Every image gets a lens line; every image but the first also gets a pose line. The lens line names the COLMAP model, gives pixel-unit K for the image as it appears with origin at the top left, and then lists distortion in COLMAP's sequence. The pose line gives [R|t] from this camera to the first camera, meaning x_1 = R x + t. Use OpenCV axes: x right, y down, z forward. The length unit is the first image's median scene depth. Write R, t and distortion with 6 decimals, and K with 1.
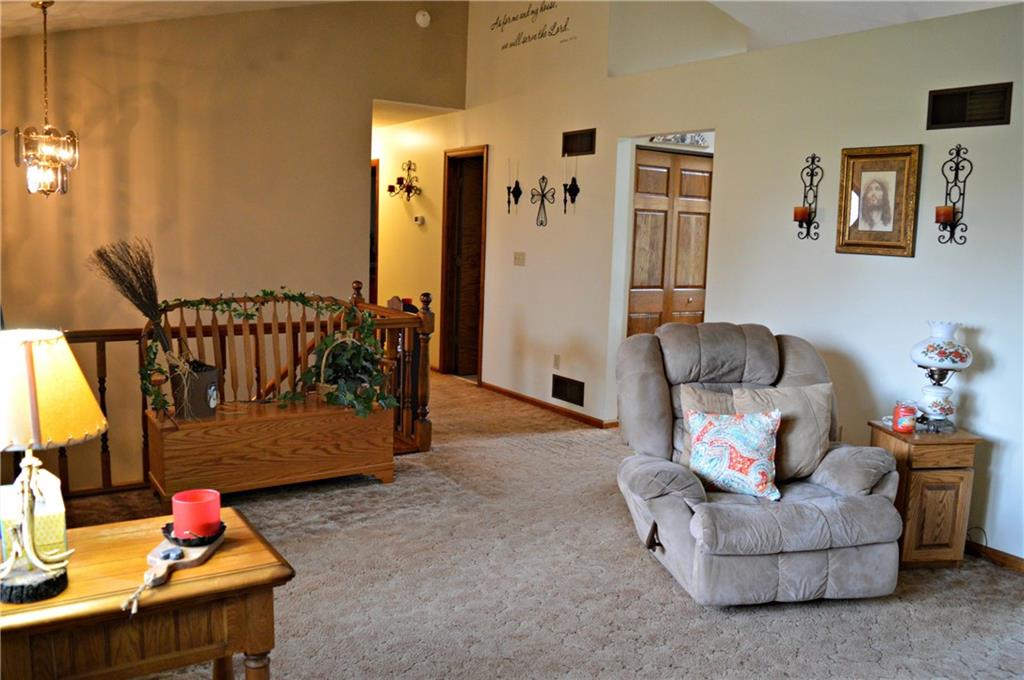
lens RADIAL K [[813.2, 0, 512.0], [0, 813.2, 340.0], [0, 0, 1]] dist [-0.077859, 0.000501]
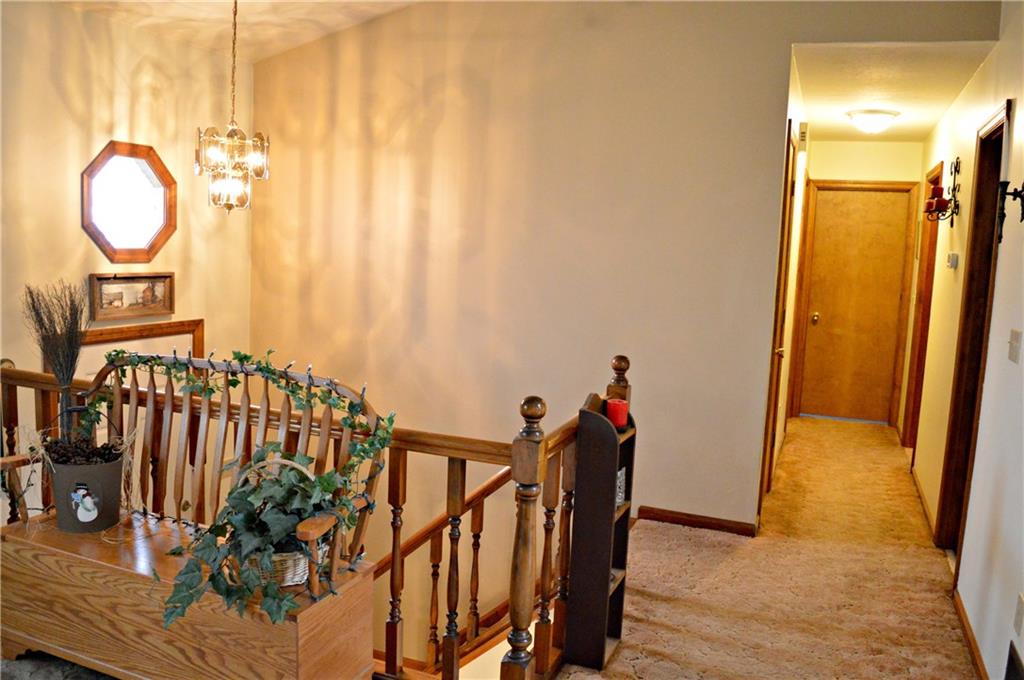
lens RADIAL K [[813.2, 0, 512.0], [0, 813.2, 340.0], [0, 0, 1]] dist [-0.077859, 0.000501]
pose [[0.562682, 0.101648, -0.820401, 0.246487], [-0.144563, 0.989219, 0.023415, -0.093294], [0.813936, 0.105424, 0.571310, 0.653231]]
